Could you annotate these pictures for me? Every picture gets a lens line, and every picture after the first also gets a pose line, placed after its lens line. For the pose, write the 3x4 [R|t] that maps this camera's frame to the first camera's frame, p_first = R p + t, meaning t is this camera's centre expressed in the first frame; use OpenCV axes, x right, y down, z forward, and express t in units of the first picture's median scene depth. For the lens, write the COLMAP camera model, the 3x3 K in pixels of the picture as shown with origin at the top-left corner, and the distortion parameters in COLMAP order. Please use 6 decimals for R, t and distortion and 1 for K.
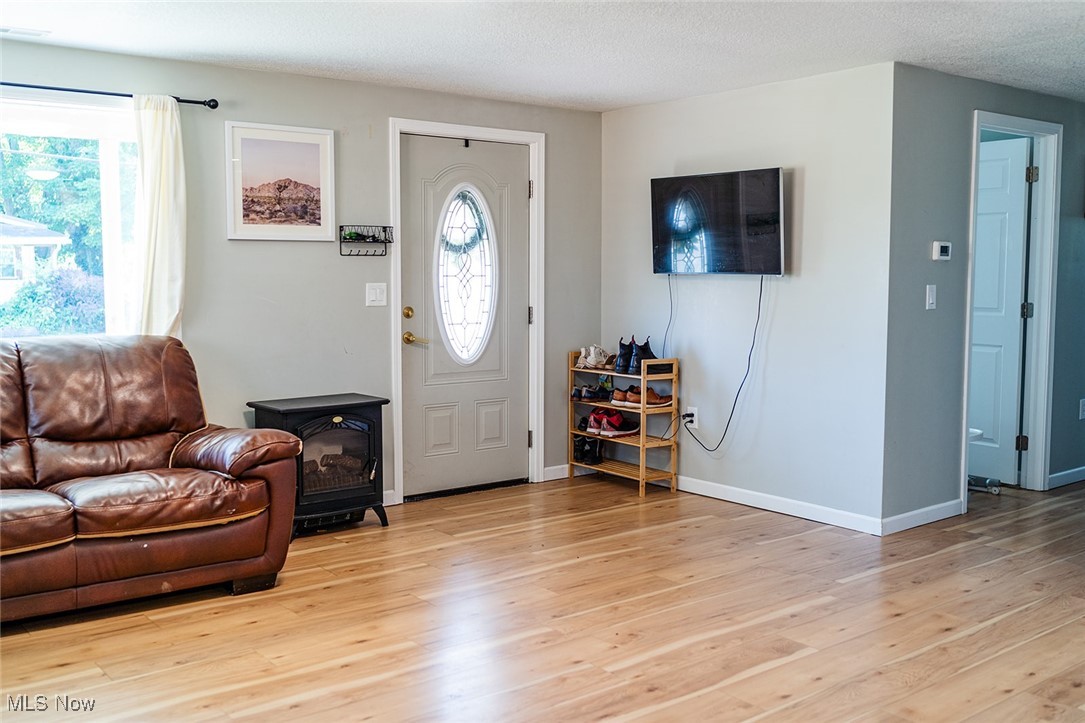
lens RADIAL K [[1032.1, 0, 542.5], [0, 1032.1, 361.5], [0, 0, 1]] dist [-0.033234, 0.017522]
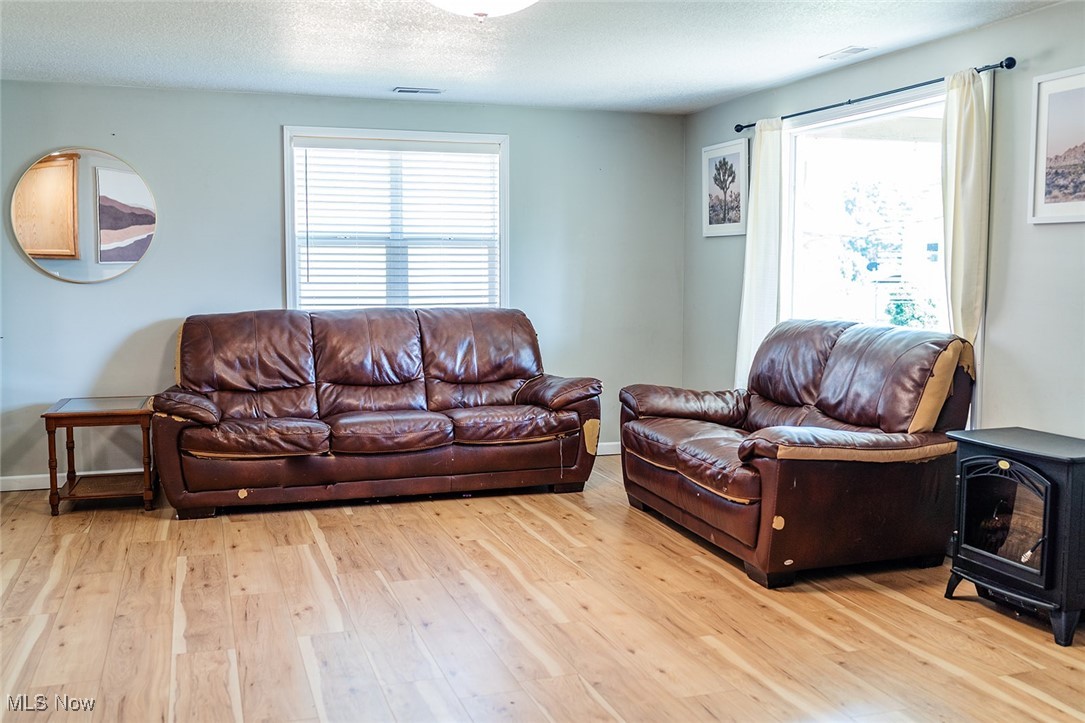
lens RADIAL K [[1032.1, 0, 542.5], [0, 1032.1, 361.5], [0, 0, 1]] dist [-0.033234, 0.017522]
pose [[-0.332617, 0.087420, -0.939002, 0.544757], [-0.086219, 0.988705, 0.122588, -0.071752], [0.939113, 0.121735, -0.321323, 0.841721]]
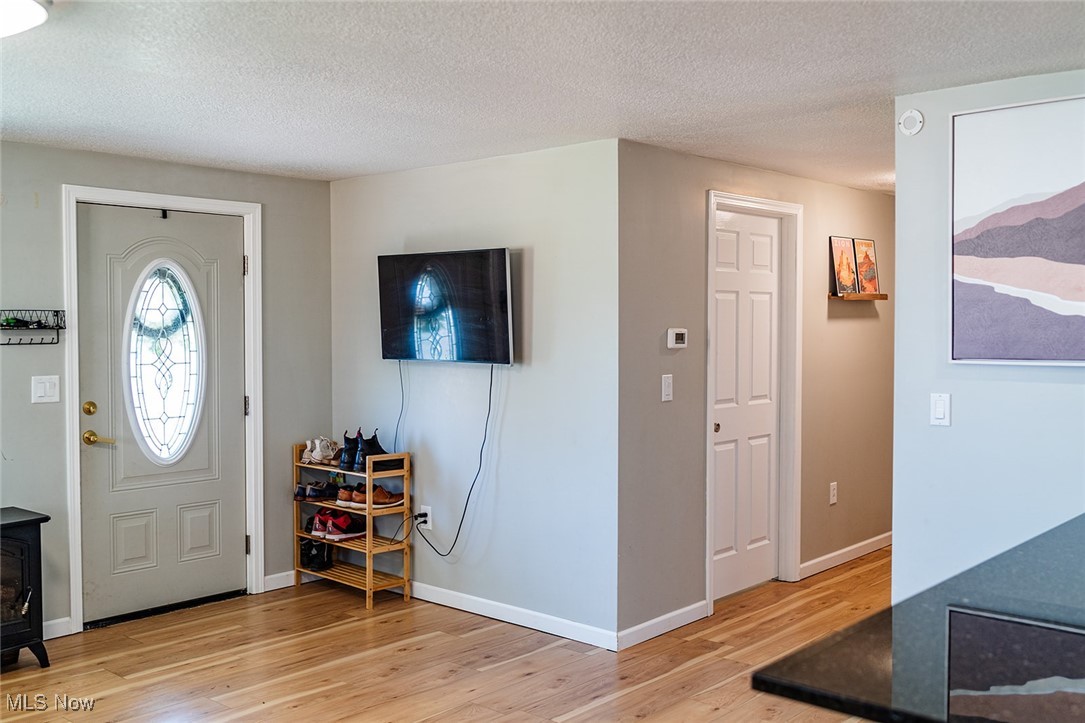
lens RADIAL K [[1032.1, 0, 542.5], [0, 1032.1, 361.5], [0, 0, 1]] dist [-0.033234, 0.017522]
pose [[0.984084, -0.006499, 0.177588, 0.095782], [0.016060, 0.998494, -0.052454, -0.037321], [-0.176979, 0.054472, 0.982706, 0.091670]]
